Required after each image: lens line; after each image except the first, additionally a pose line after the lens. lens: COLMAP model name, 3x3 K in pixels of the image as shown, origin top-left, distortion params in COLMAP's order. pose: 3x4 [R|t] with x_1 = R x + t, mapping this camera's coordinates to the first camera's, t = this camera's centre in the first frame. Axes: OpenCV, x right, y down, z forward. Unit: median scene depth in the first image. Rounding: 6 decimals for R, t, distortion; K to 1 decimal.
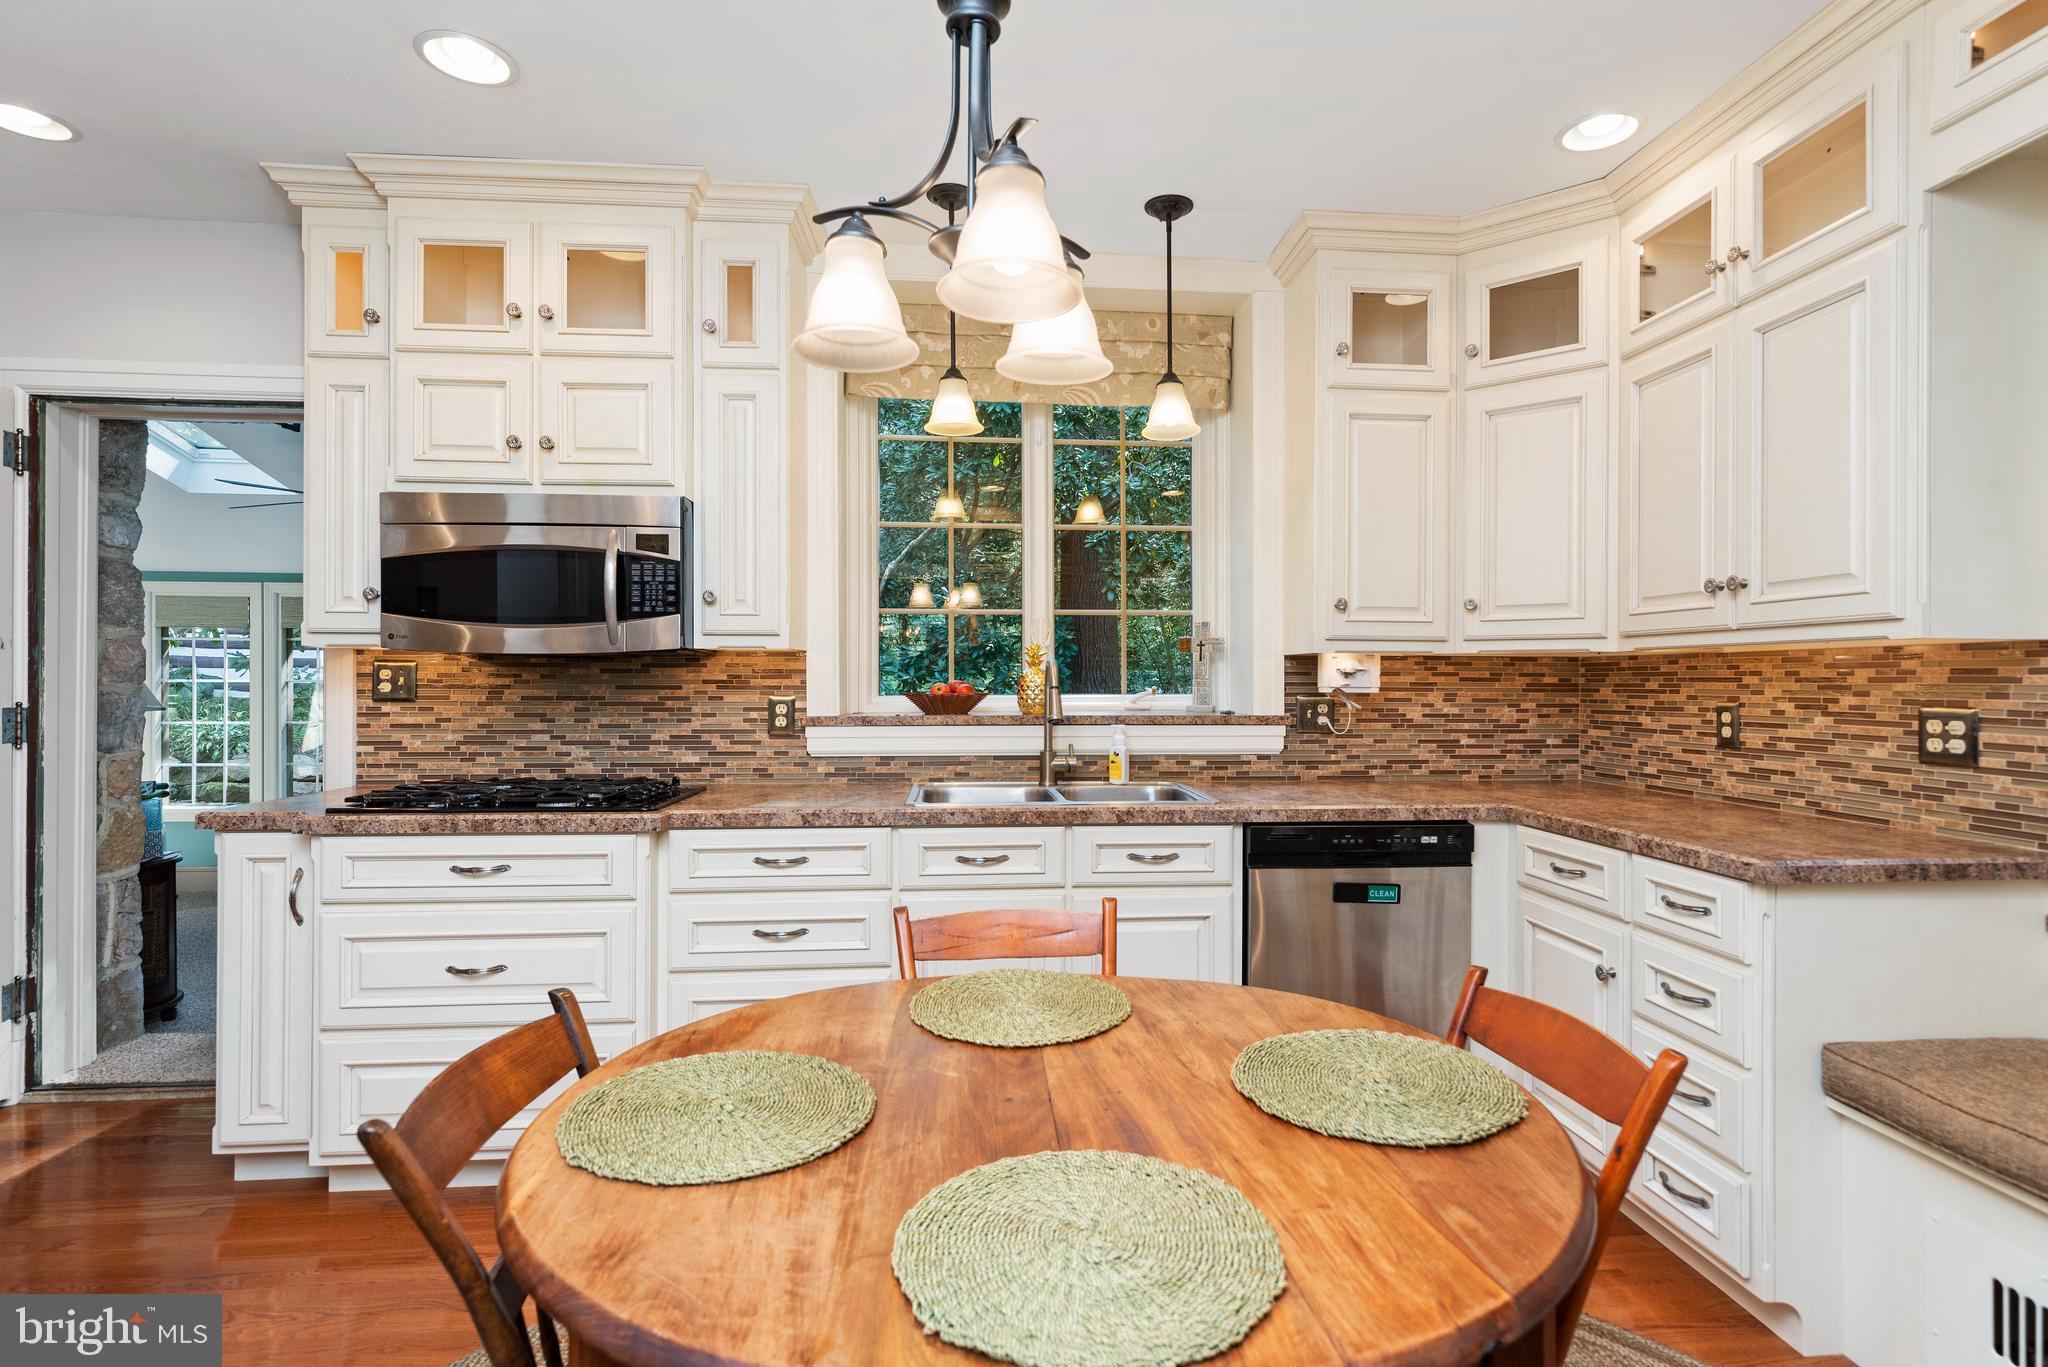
lens RADIAL K [[1006.7, 0, 1041.6], [0, 1006.7, 674.3], [0, 0, 1]] dist [0.000214, -0.001516]
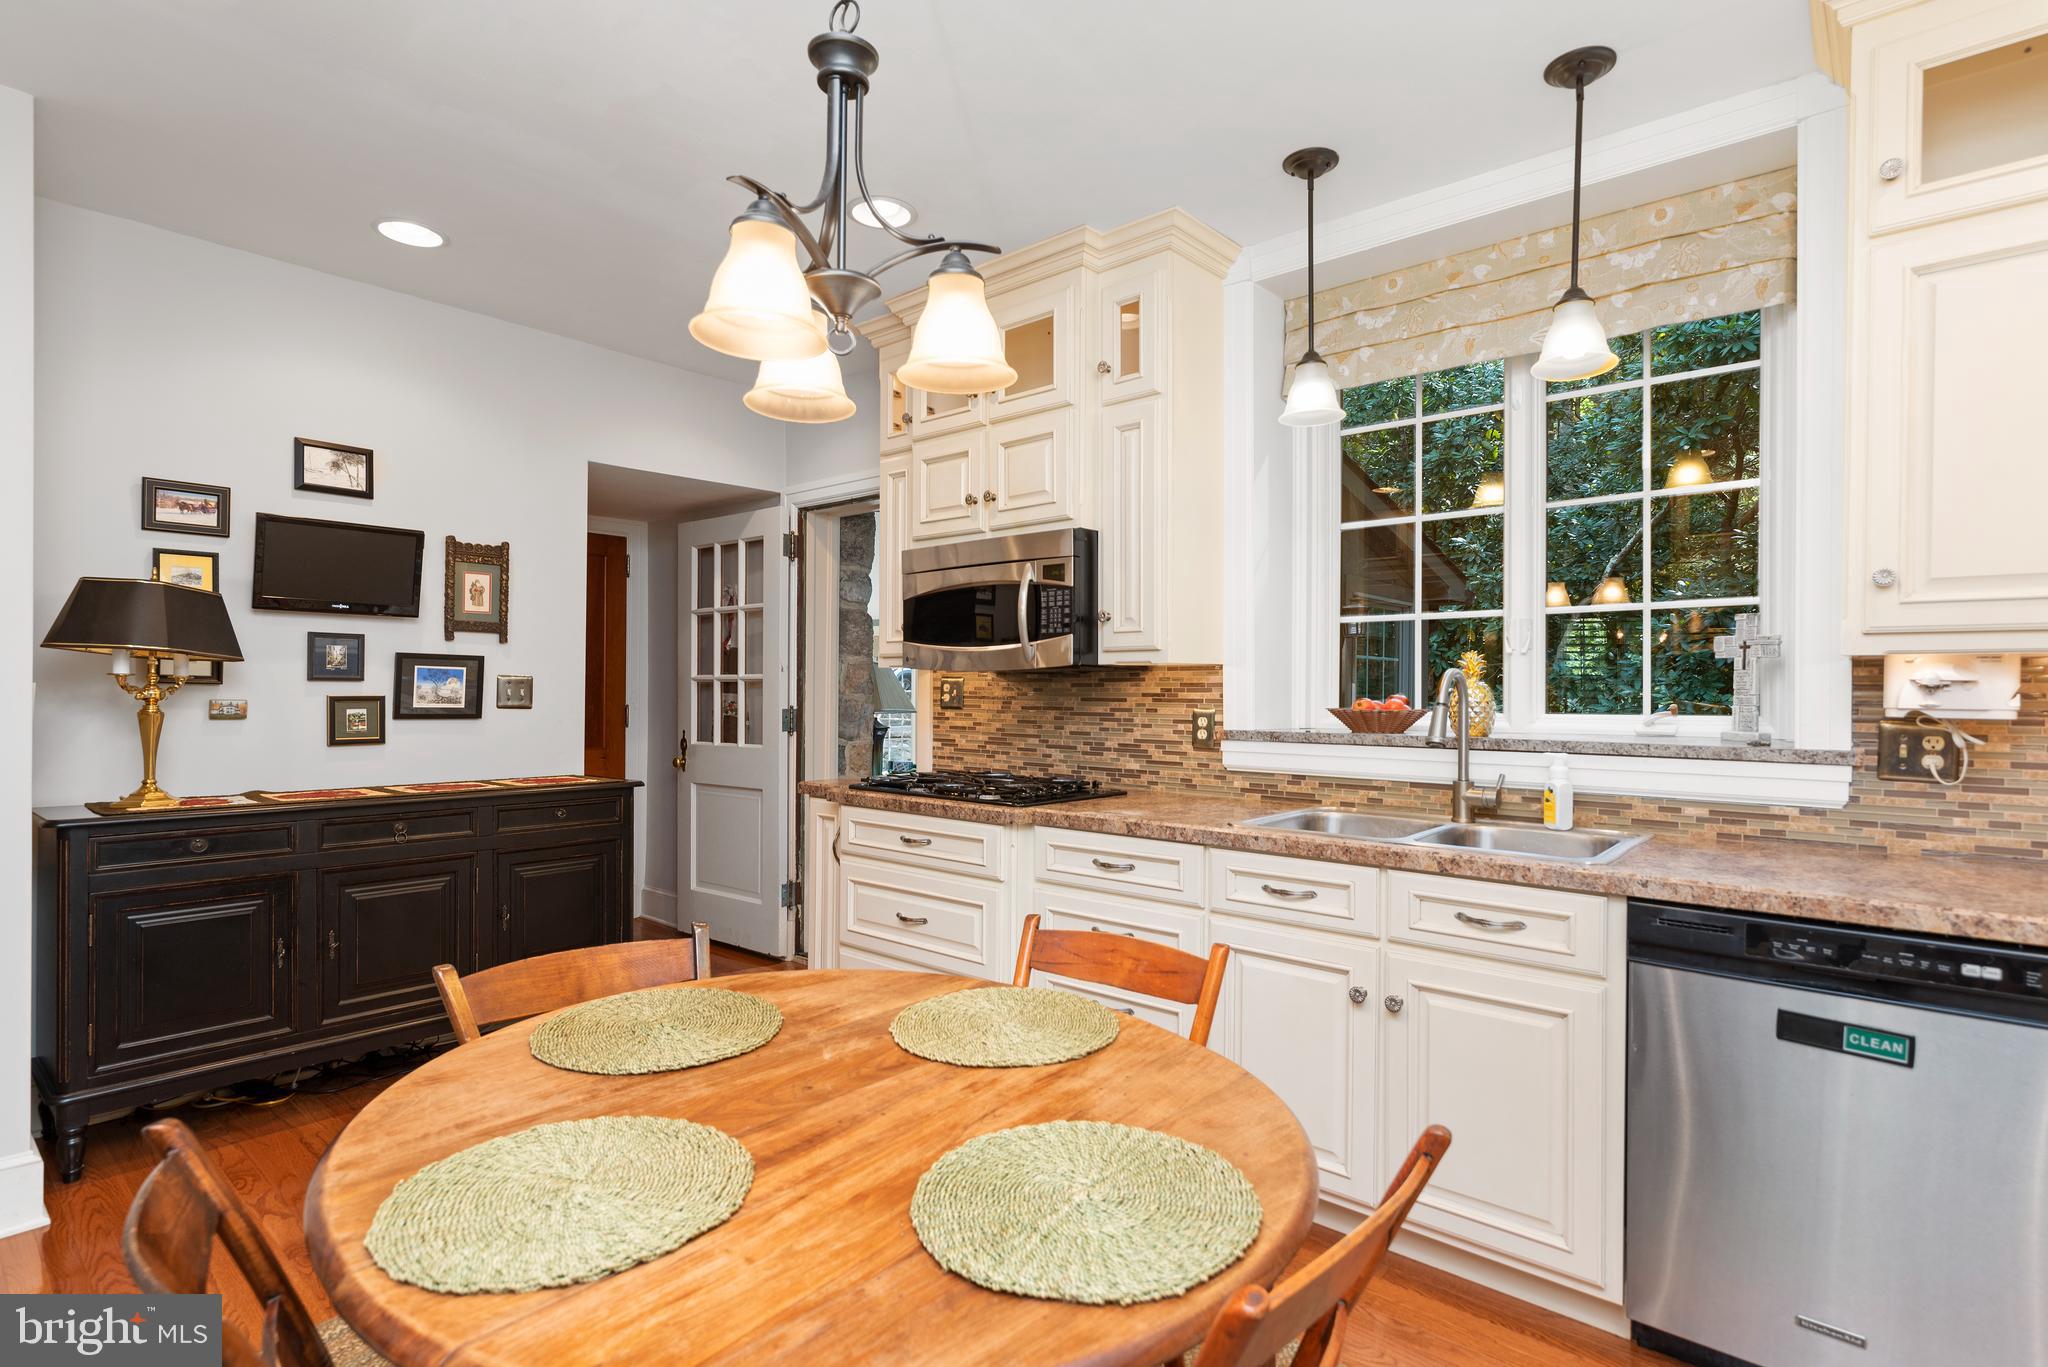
lens RADIAL K [[1006.7, 0, 1038.4], [0, 1006.7, 689.3], [0, 0, 1]] dist [0.000214, -0.001516]
pose [[0.697001, 0.001470, -0.717068, 0.387619], [-0.000013, 0.999998, 0.002037, -0.000650], [0.717070, -0.001410, 0.697000, 0.185640]]
